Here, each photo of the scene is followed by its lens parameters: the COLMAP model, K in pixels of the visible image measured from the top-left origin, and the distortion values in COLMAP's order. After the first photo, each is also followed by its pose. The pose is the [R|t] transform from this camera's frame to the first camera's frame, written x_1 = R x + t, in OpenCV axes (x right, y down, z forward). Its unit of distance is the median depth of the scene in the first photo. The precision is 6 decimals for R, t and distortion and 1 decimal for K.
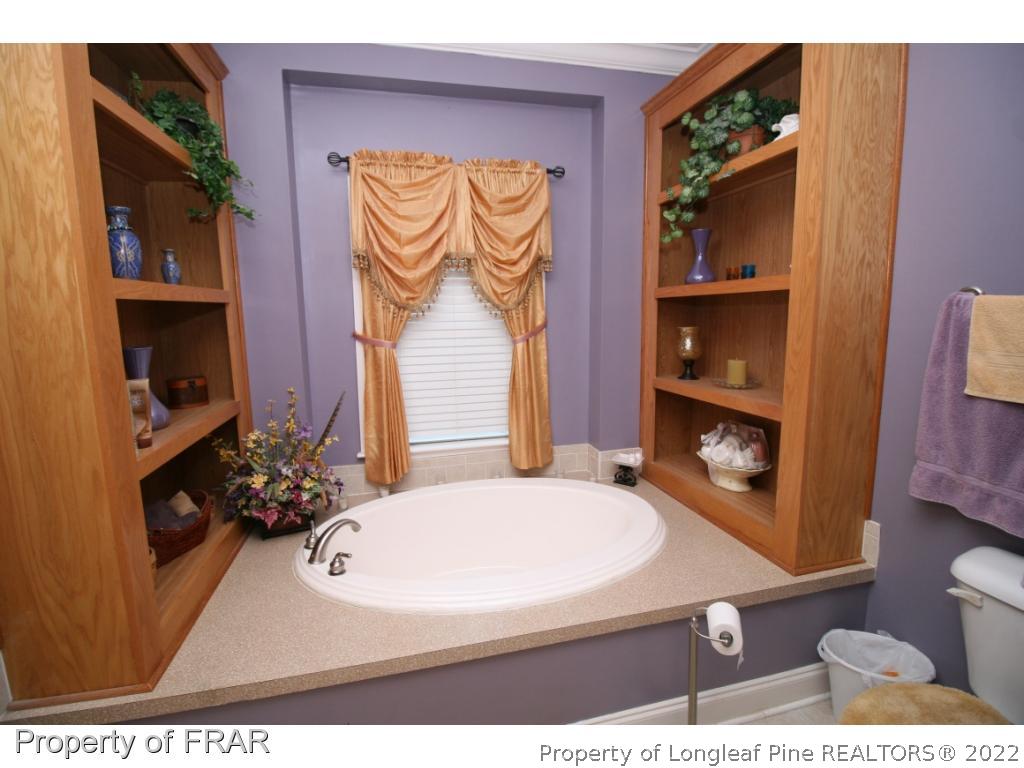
lens RADIAL K [[483.7, 0, 510.9], [0, 483.7, 384.0], [0, 0, 1]] dist [-0.011741, -0.004257]
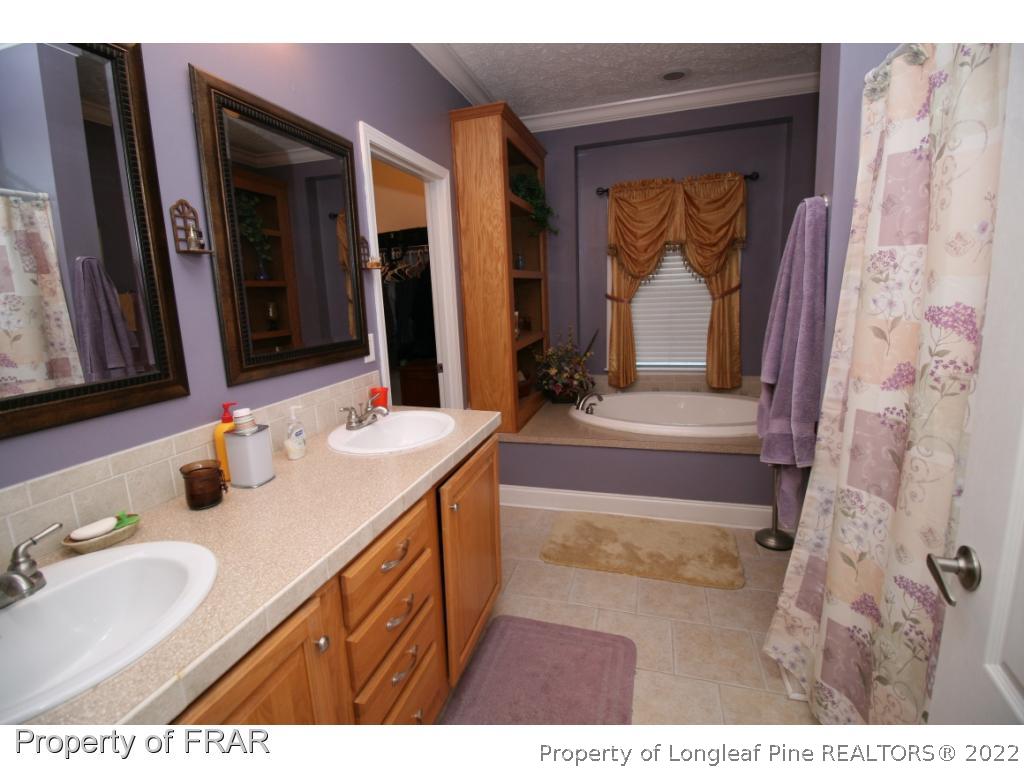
lens RADIAL K [[483.7, 0, 508.9], [0, 483.7, 379.2], [0, 0, 1]] dist [-0.011741, -0.004257]
pose [[0.864645, 0.067279, -0.497857, 0.237344], [-0.043662, 0.997306, 0.058944, 0.104987], [0.500482, -0.029228, 0.865254, -0.628262]]
